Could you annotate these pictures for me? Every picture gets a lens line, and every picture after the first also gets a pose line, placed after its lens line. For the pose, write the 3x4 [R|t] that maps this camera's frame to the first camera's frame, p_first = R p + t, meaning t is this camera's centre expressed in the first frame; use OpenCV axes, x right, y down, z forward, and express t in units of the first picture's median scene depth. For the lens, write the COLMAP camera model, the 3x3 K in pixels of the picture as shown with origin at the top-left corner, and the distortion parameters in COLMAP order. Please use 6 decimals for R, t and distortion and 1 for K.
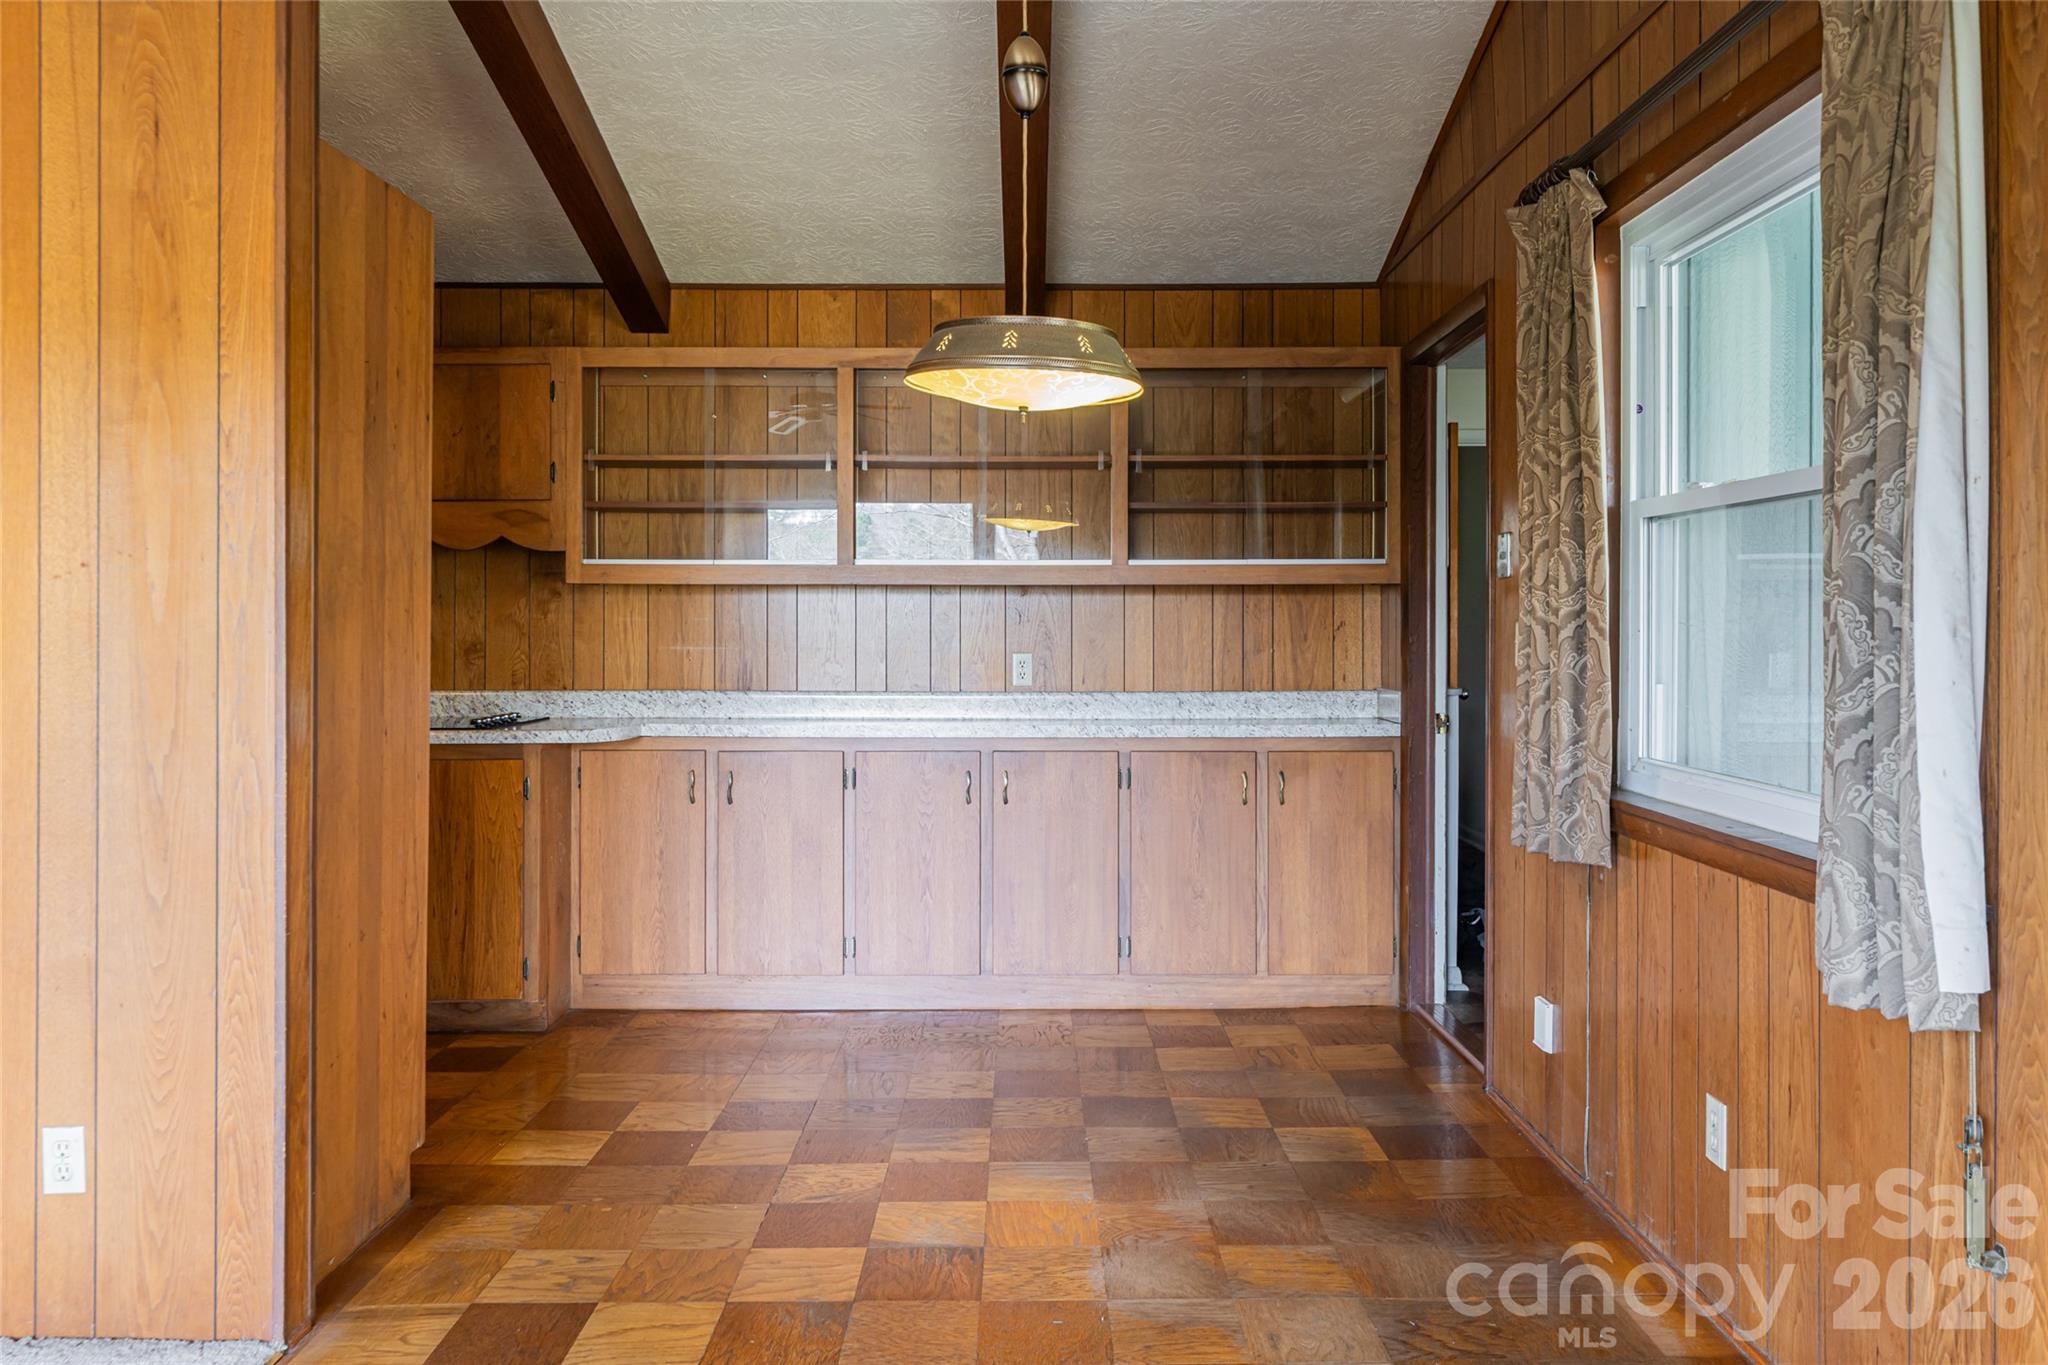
lens RADIAL K [[1455.7, 0, 1031.8], [0, 1455.7, 615.8], [0, 0, 1]] dist [0.003515, -0.002109]
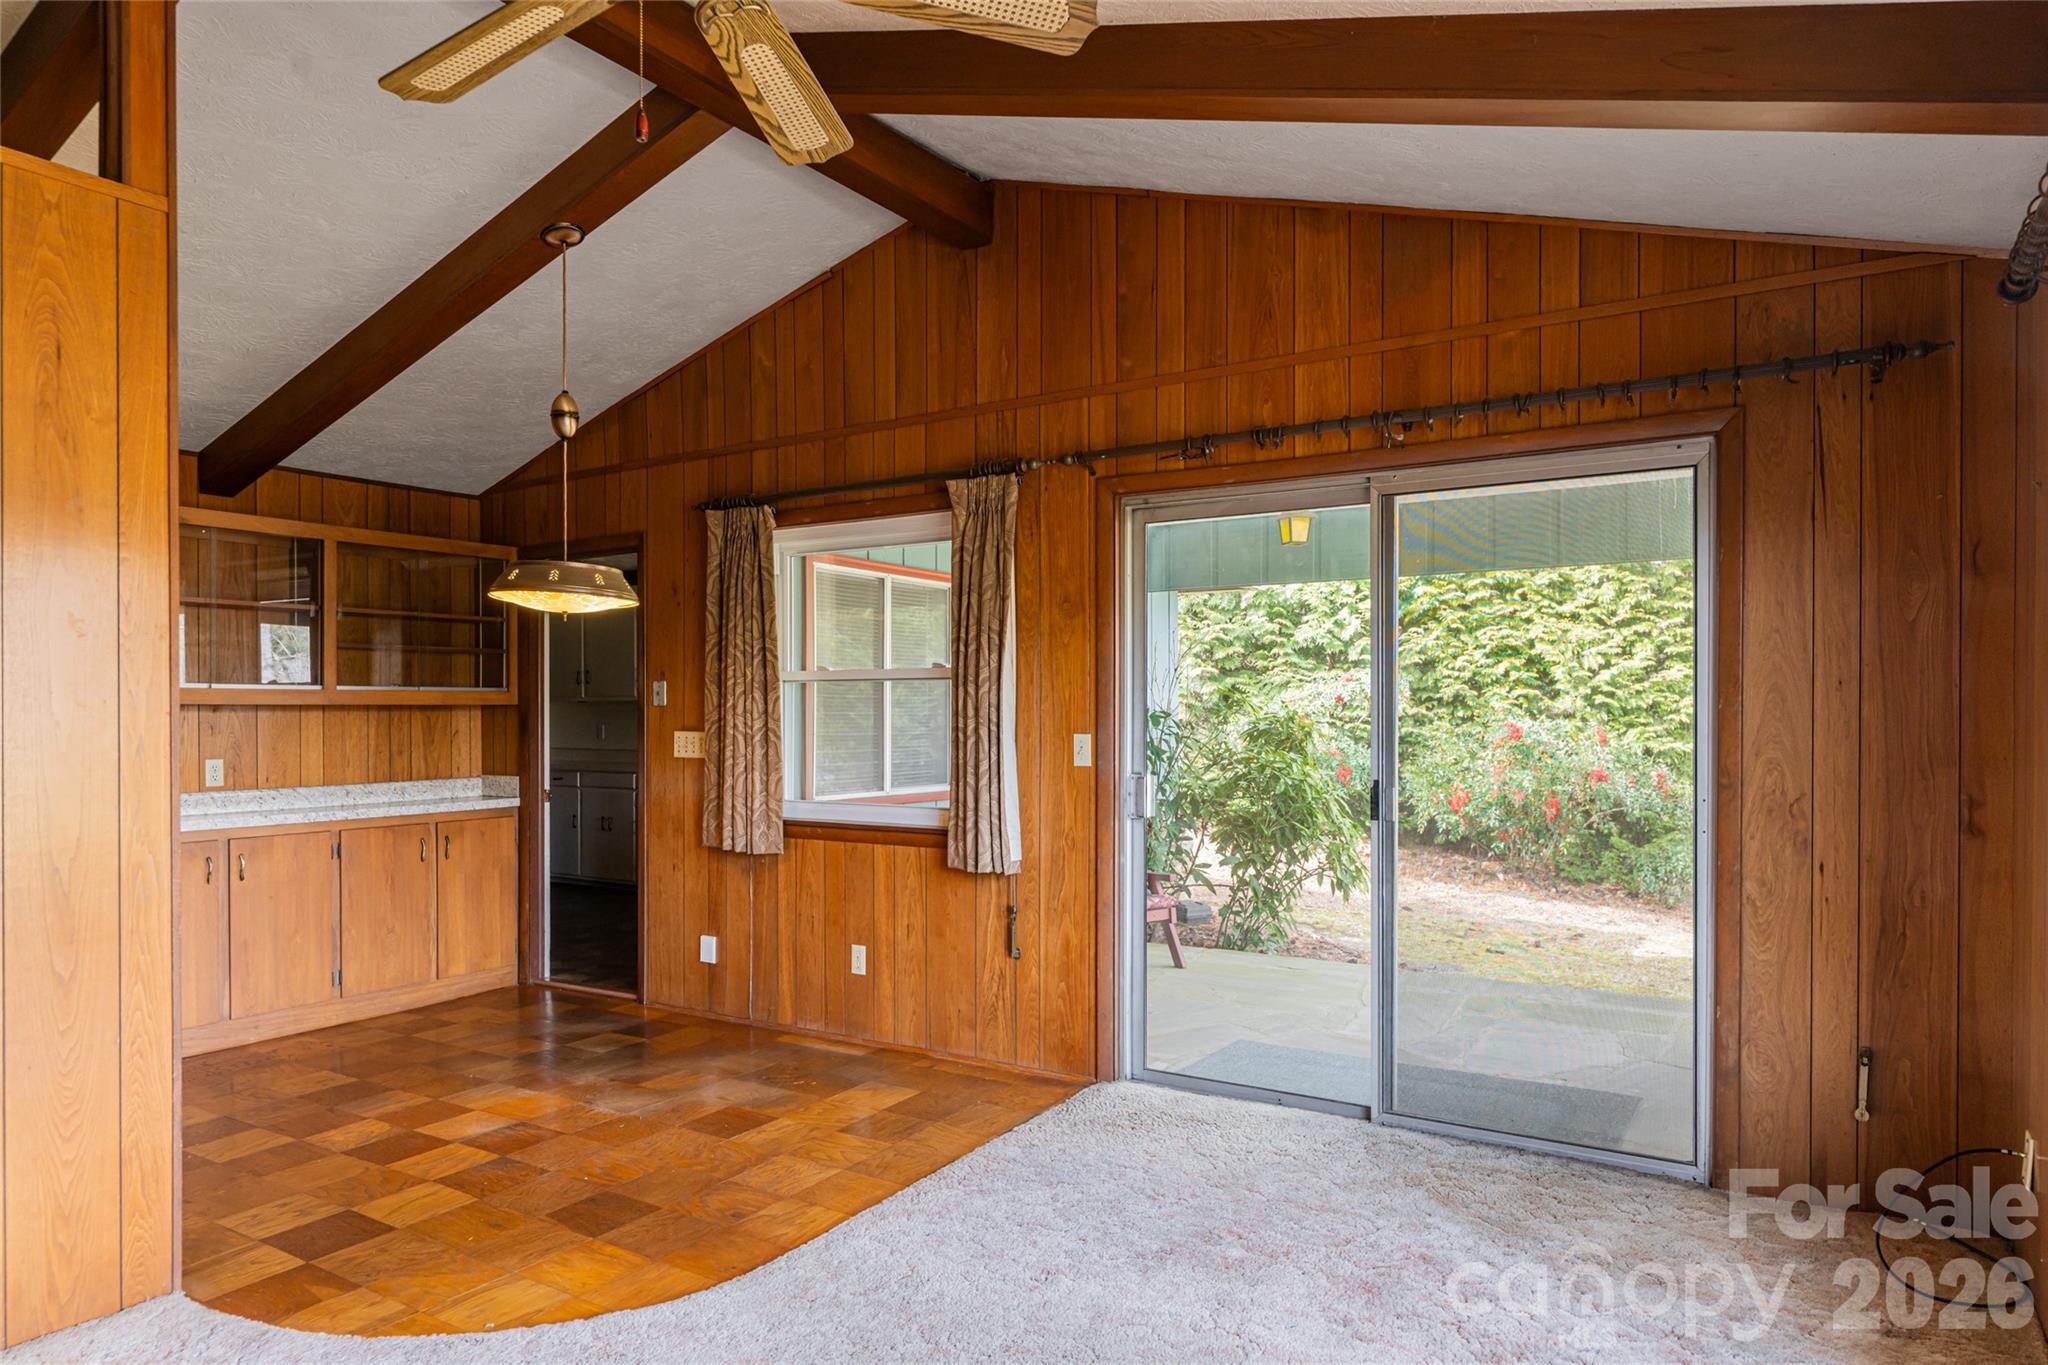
lens RADIAL K [[1260.6, 0, 1020.9], [0, 1260.6, 719.8], [0, 0, 1]] dist [-0.001590, 0.000685]
pose [[0.537106, -0.005512, 0.843497, -0.573483], [-0.001777, 0.999969, 0.007666, -0.017764], [-0.843513, -0.005617, 0.537079, -0.141301]]
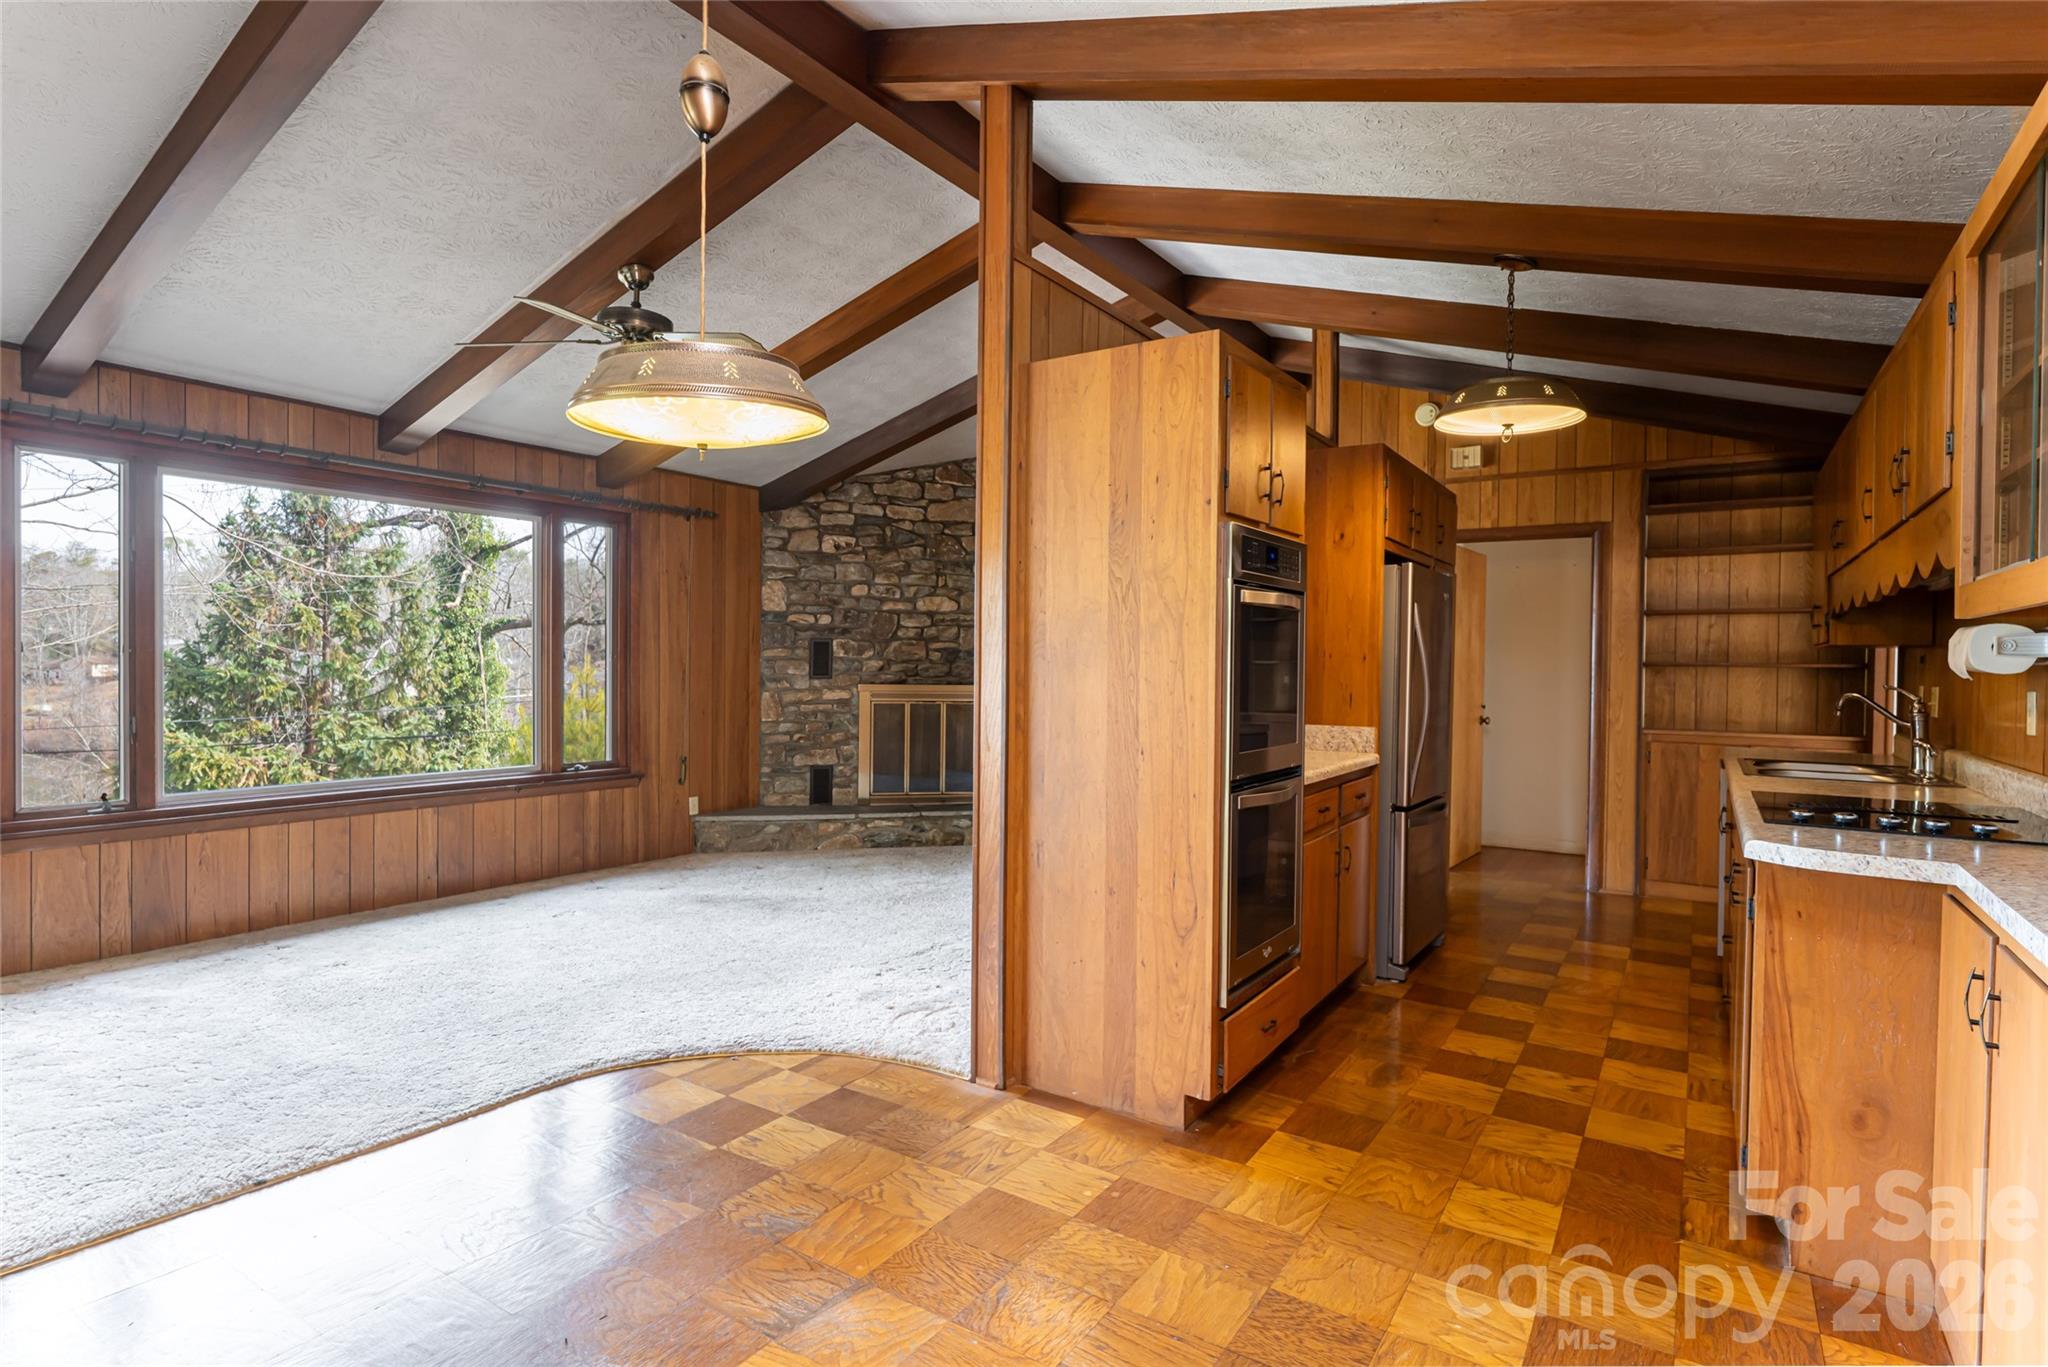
lens RADIAL K [[1031.3, 0, 1023.4], [0, 1031.3, 677.5], [0, 0, 1]] dist [-0.000919, -0.000004]
pose [[-0.547165, 0.004070, -0.837015, 0.268405], [-0.009108, 0.999900, 0.010816, 0.001039], [0.836975, 0.013541, -0.547073, 0.931474]]
